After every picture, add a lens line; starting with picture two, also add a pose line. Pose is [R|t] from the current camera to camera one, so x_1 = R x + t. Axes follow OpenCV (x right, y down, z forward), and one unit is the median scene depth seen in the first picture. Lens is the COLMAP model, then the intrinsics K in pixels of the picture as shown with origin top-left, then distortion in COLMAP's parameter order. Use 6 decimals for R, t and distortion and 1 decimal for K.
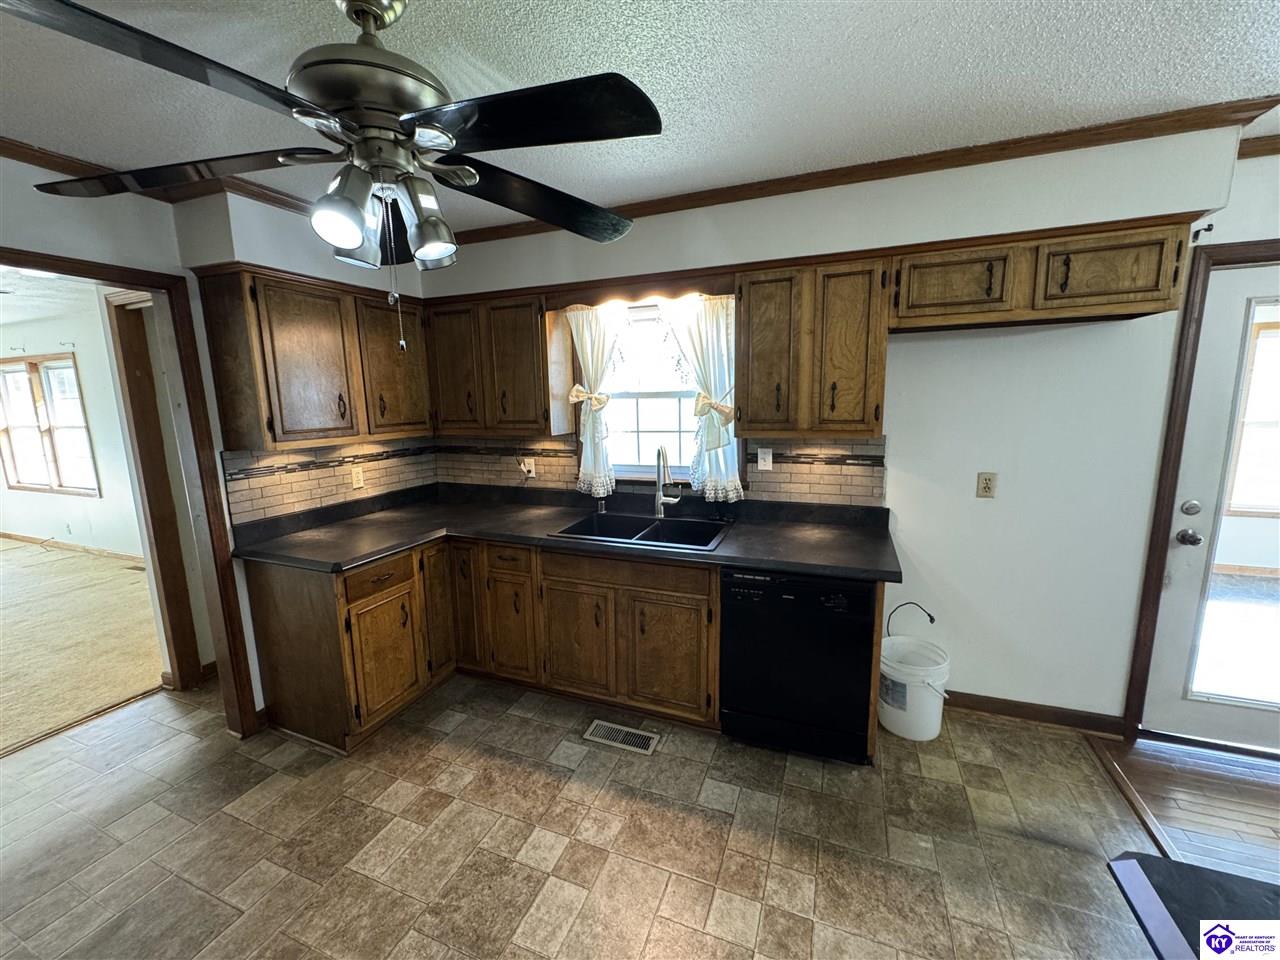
lens RADIAL K [[513.2, 0, 640.9], [0, 513.2, 479.2], [0, 0, 1]] dist [-0.003207, 0.000629]
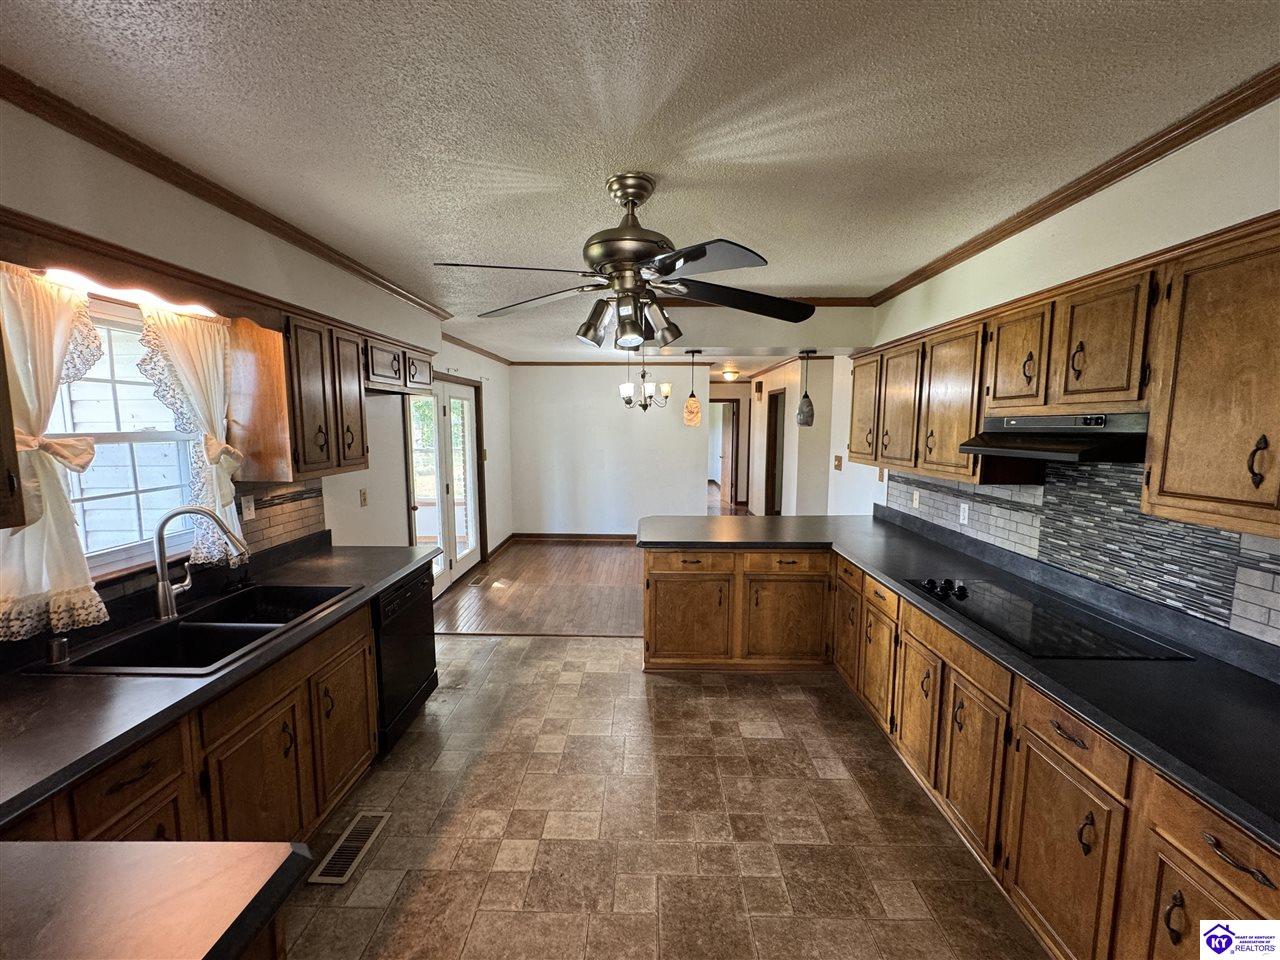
lens RADIAL K [[513.2, 0, 634.8], [0, 513.2, 478.9], [0, 0, 1]] dist [-0.003207, 0.000629]
pose [[-0.343028, -0.075702, 0.936270, -0.880285], [0.162447, 0.976948, 0.138508, -0.109222], [-0.925172, 0.199607, -0.322822, 0.695710]]
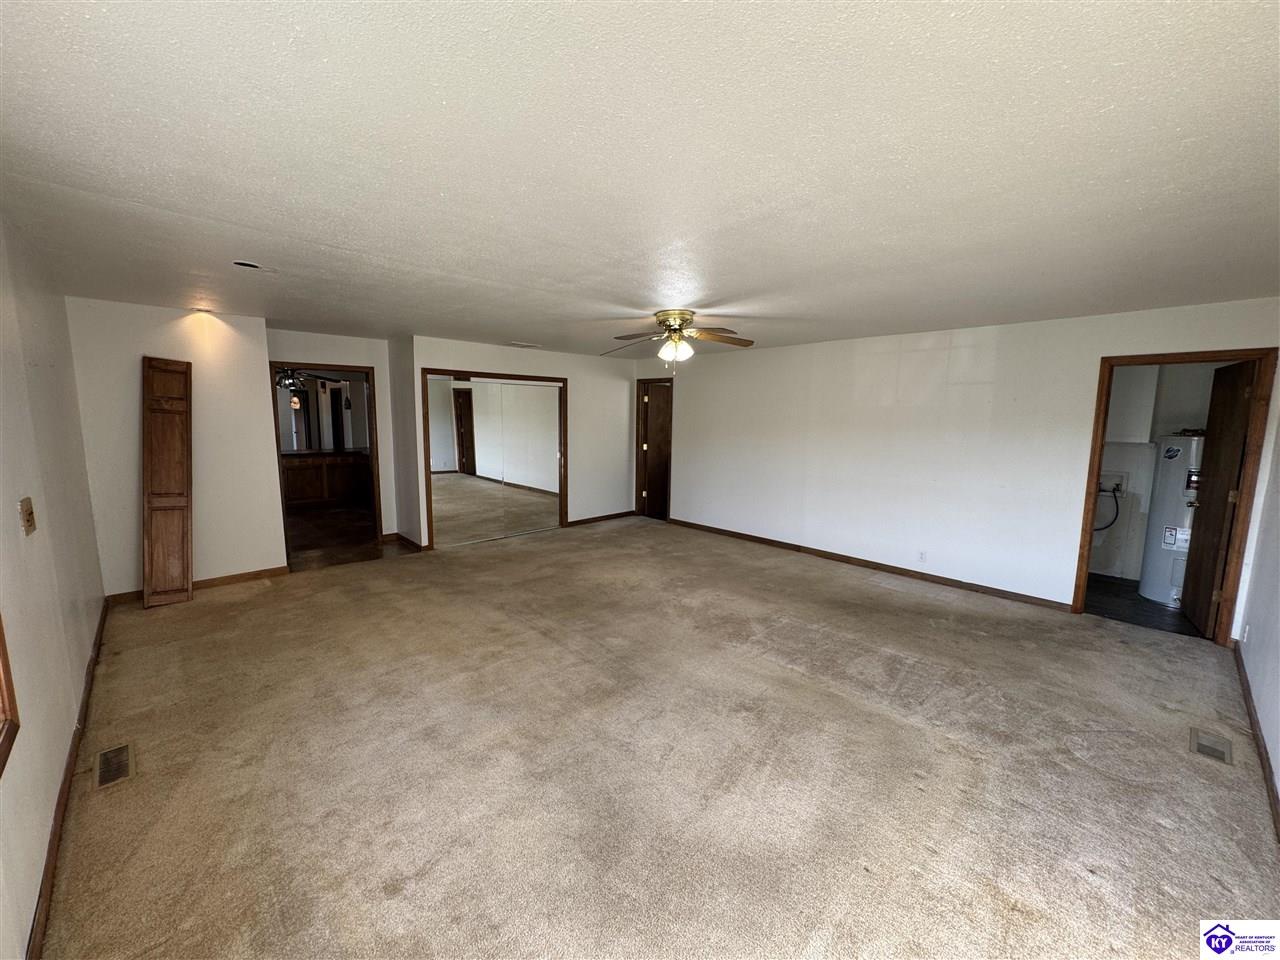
lens RADIAL K [[513.2, 0, 638.5], [0, 513.2, 476.7], [0, 0, 1]] dist [-0.003207, 0.000629]
pose [[-0.908439, -0.043807, 0.415716, -2.708730], [0.073414, 0.962316, 0.261835, -0.280058], [-0.411520, 0.268381, -0.870990, 1.948600]]
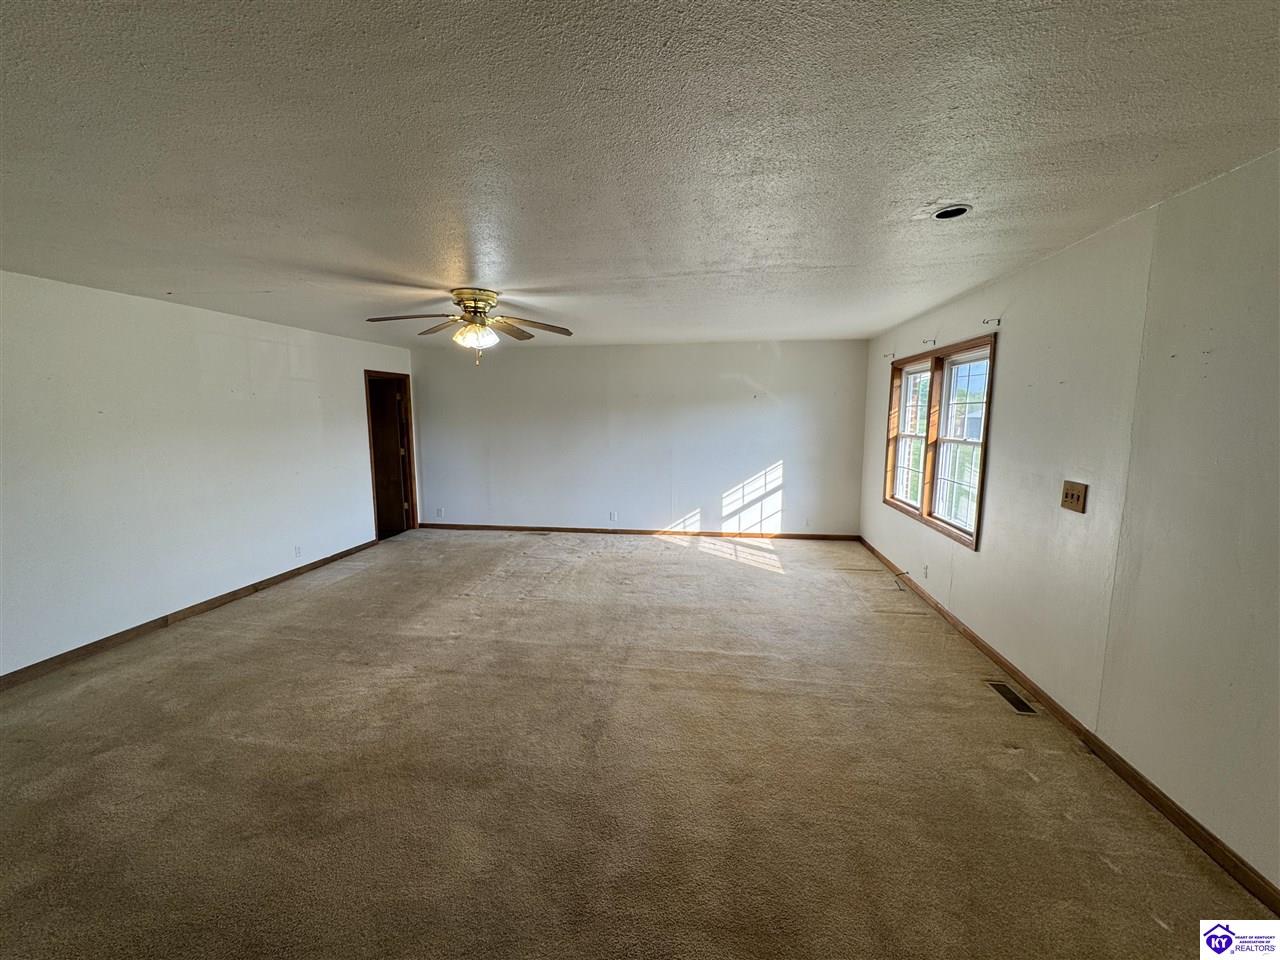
lens RADIAL K [[513.2, 0, 634.3], [0, 513.2, 478.9], [0, 0, 1]] dist [-0.003207, 0.000629]
pose [[0.218470, 0.142112, -0.965440, -1.086423], [-0.162564, 0.980815, 0.107588, -0.116481], [0.962208, 0.133441, 0.237381, 0.832368]]
